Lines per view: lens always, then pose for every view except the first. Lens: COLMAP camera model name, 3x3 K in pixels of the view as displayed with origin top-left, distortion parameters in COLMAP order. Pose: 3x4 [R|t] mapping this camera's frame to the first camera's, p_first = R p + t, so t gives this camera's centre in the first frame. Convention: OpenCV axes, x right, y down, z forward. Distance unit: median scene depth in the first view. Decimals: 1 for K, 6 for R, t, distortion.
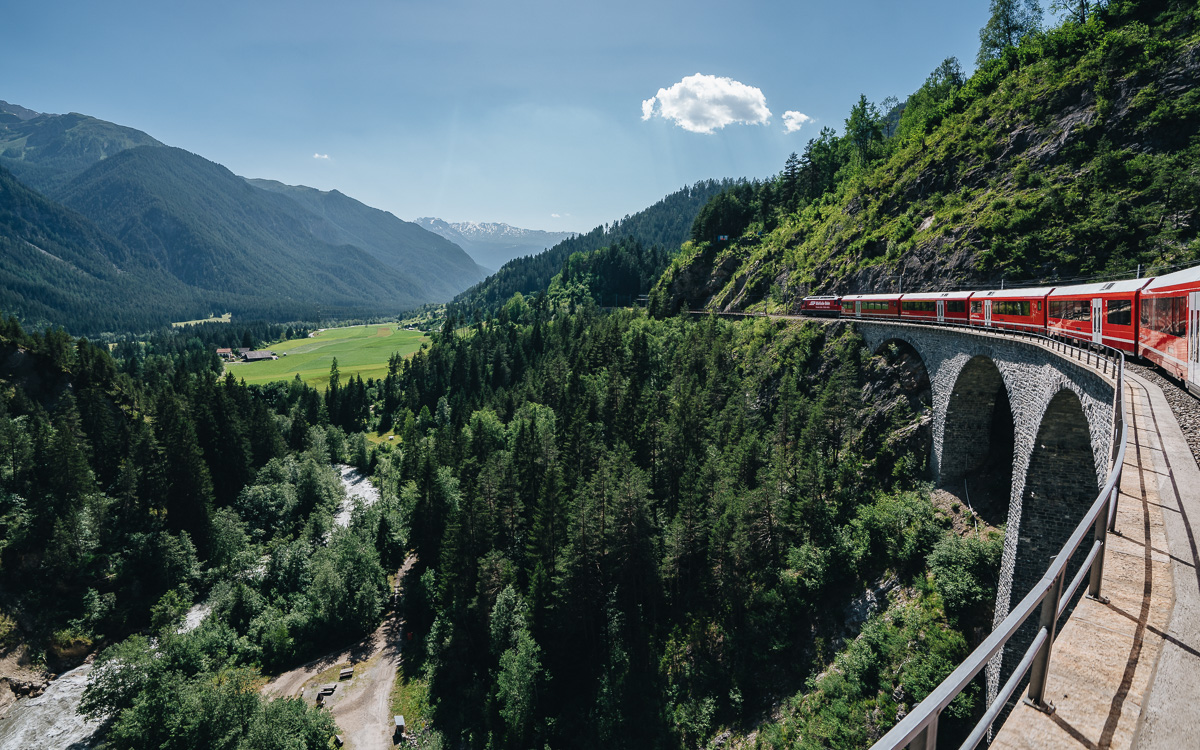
lens RADIAL K [[934.5, 0, 600.0], [0, 934.5, 375.0], [0, 0, 1]] dist [0.003916, 0.005814]
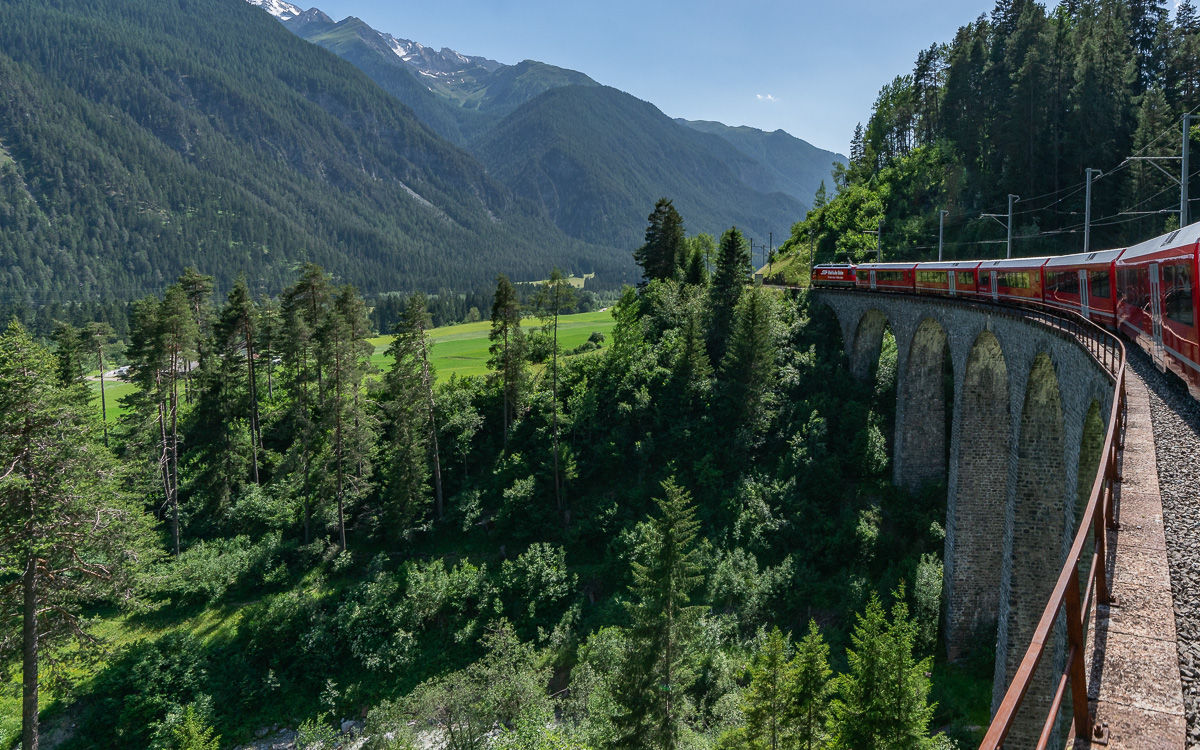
lens RADIAL K [[934.5, 0, 600.0], [0, 934.5, 375.0], [0, 0, 1]] dist [0.003916, 0.005814]
pose [[0.876271, 0.087919, -0.473729, -0.006607], [-0.067851, 0.995930, 0.059328, -0.021943], [0.477017, -0.019844, 0.878670, 0.245419]]
